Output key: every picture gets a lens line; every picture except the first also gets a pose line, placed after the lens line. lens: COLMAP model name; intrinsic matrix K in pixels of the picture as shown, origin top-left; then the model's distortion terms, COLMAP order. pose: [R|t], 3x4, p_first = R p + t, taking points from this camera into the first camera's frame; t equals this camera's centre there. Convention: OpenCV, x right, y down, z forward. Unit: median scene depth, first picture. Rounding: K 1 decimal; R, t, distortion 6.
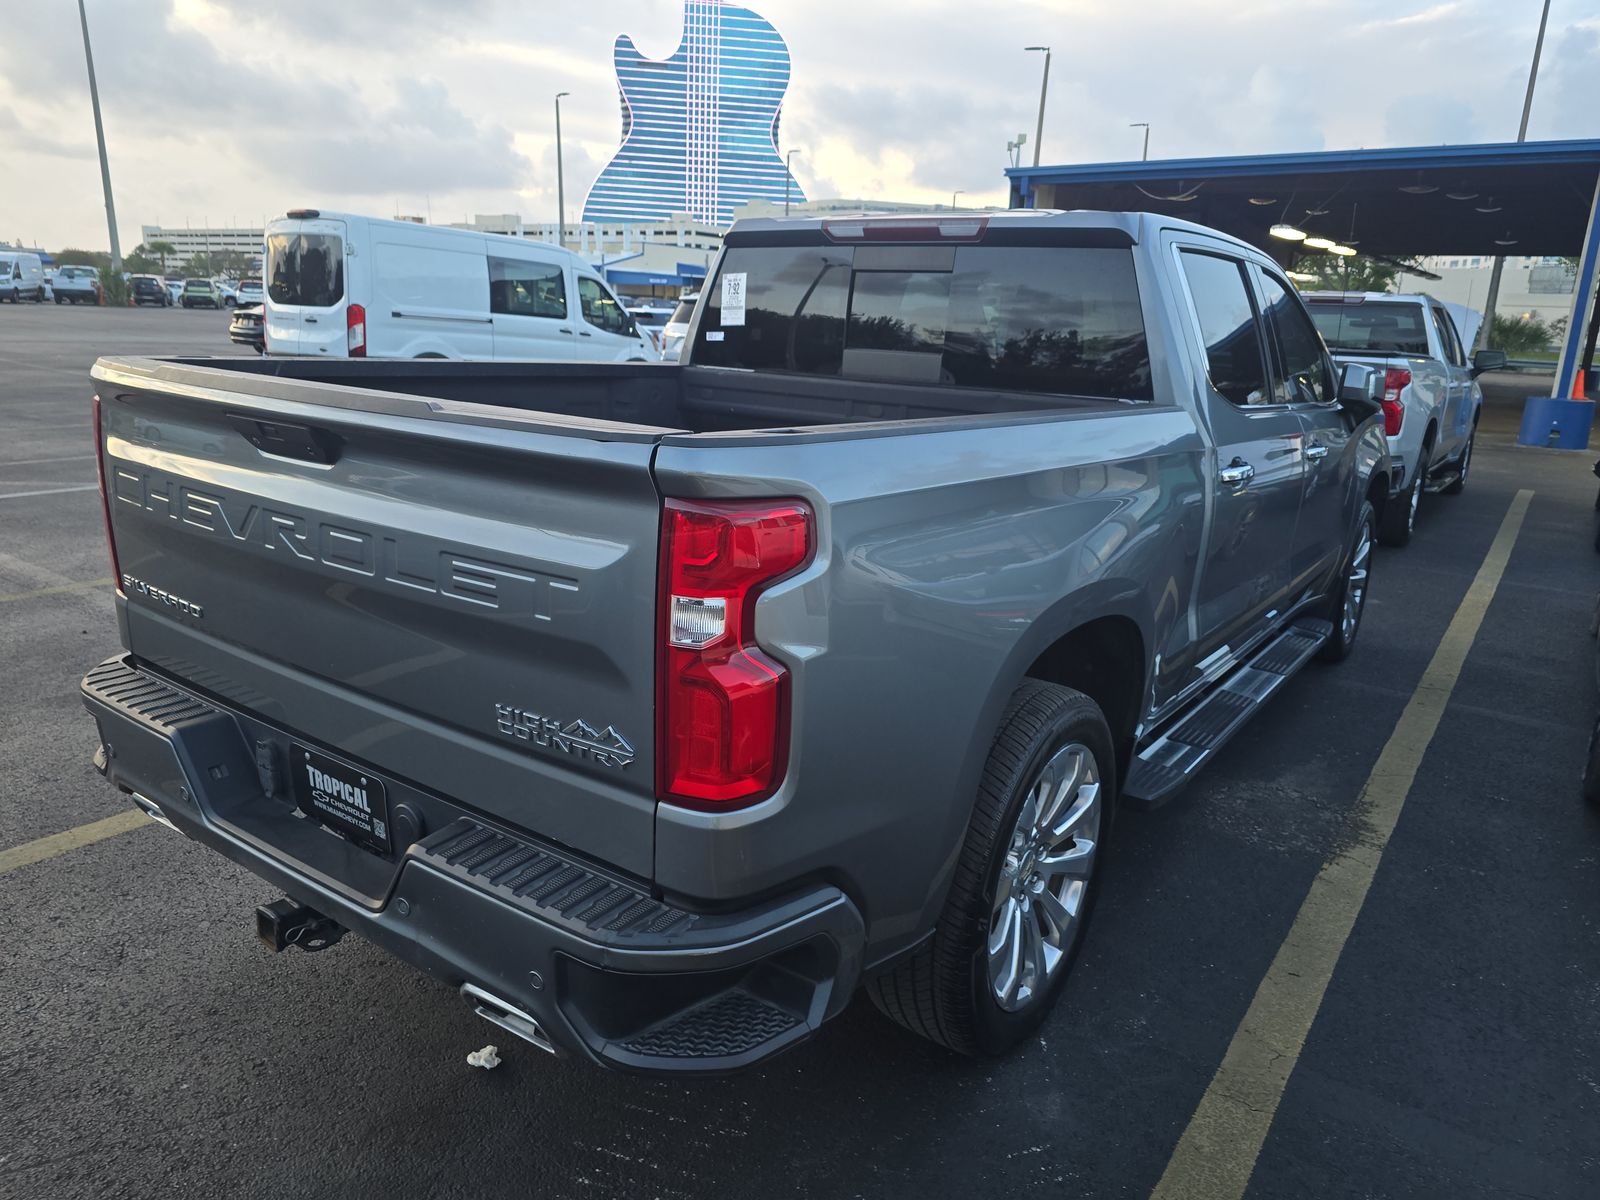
lens RADIAL K [[1110.2, 0, 814.1], [0, 1110.2, 600.4], [0, 0, 1]] dist [0.037799, -0.033710]
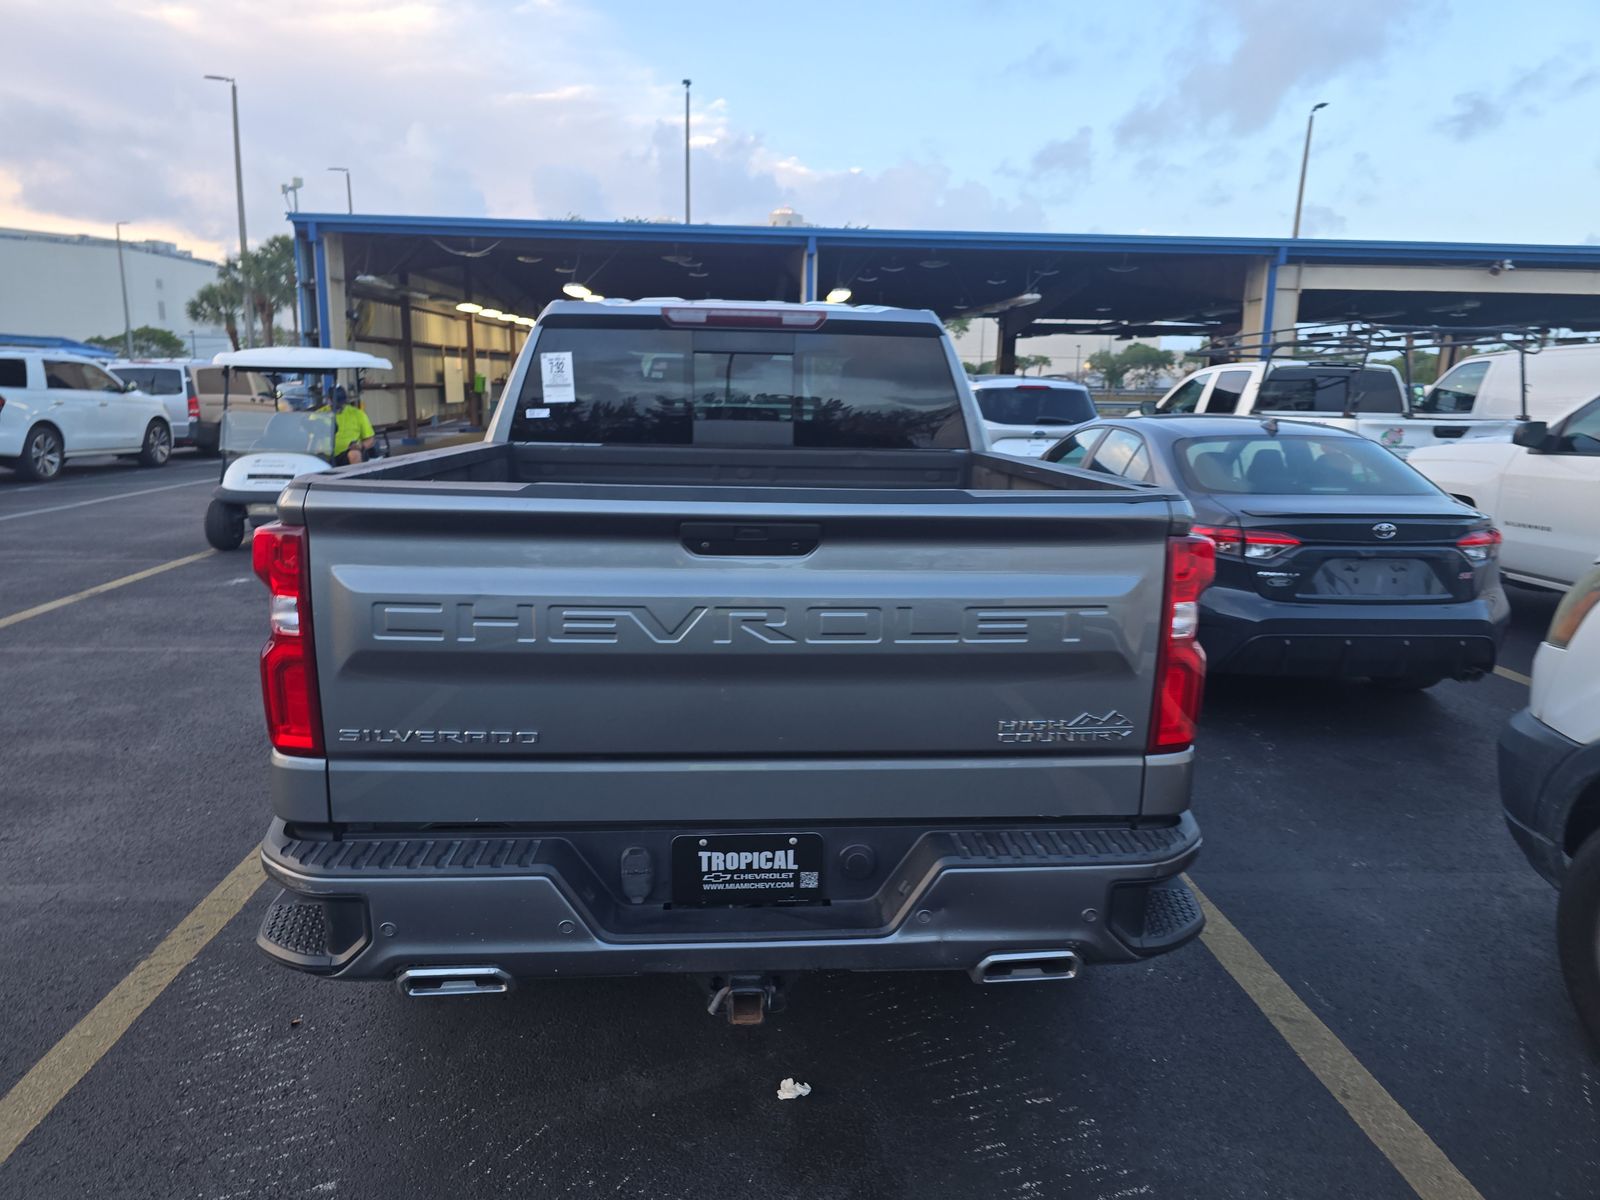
lens RADIAL K [[1110.2, 0, 814.1], [0, 1110.2, 600.4], [0, 0, 1]] dist [0.037799, -0.033710]
pose [[0.763229, -0.152843, 0.627791, -0.670044], [0.174360, 0.984293, 0.027662, -0.062865], [-0.622158, 0.088349, 0.777890, 0.075954]]
